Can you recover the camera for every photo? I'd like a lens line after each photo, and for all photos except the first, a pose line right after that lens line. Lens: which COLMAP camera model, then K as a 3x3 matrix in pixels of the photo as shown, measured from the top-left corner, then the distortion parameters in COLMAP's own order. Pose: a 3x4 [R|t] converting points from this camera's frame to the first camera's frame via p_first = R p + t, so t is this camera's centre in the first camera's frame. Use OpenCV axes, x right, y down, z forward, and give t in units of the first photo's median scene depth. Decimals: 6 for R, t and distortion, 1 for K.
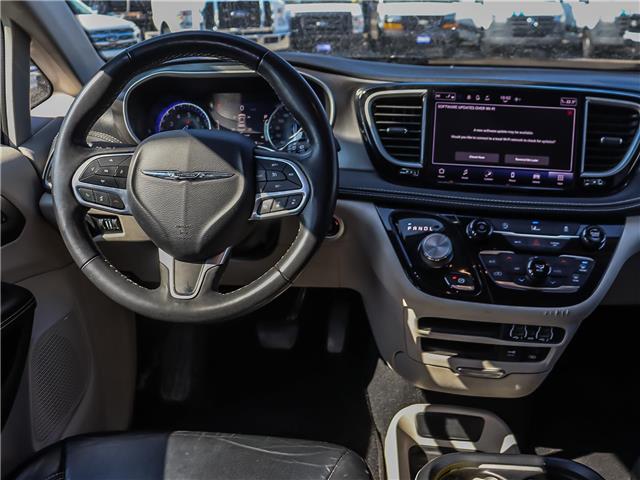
lens RADIAL K [[588.6, 0, 323.9], [0, 588.6, 244.5], [0, 0, 1]] dist [-0.183799, 0.161011]
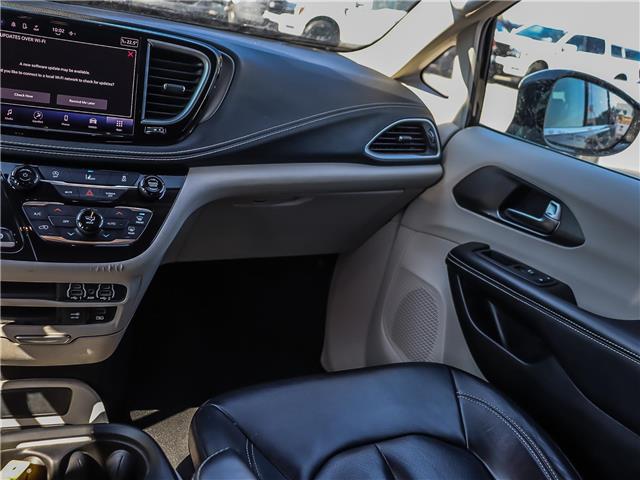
lens RADIAL K [[588.6, 0, 323.9], [0, 588.6, 244.5], [0, 0, 1]] dist [-0.183799, 0.161011]
pose [[0.833987, -0.031122, 0.550906, 0.169512], [-0.001167, 0.998306, 0.058164, 0.024225], [-0.551783, -0.049150, 0.832538, 0.032270]]
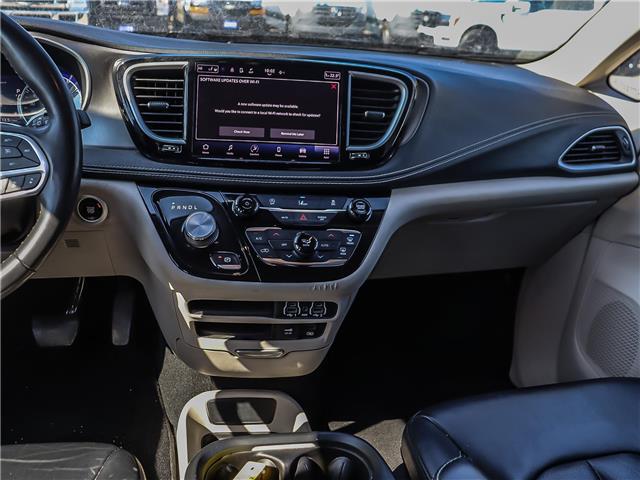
lens RADIAL K [[588.6, 0, 323.9], [0, 588.6, 244.5], [0, 0, 1]] dist [-0.183799, 0.161011]
pose [[0.950946, -0.047186, 0.305737, 0.089020], [0.040578, 0.998786, 0.027935, 0.015674], [-0.306684, -0.014159, 0.951706, 0.029320]]
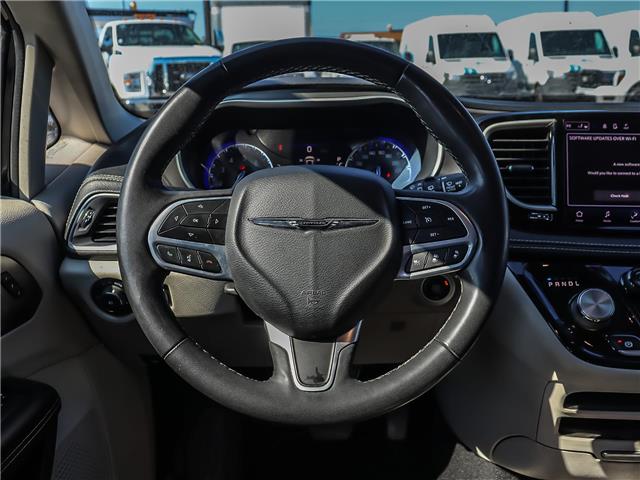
lens RADIAL K [[611.8, 0, 320.0], [0, 611.8, 240.0], [0, 0, 1]] dist [-0.175161, 0.157418]
pose [[0.995904, -0.034498, 0.083573, -0.247794], [0.044369, 0.991867, -0.119297, -0.003576], [-0.078777, 0.122516, 0.989335, 0.192970]]
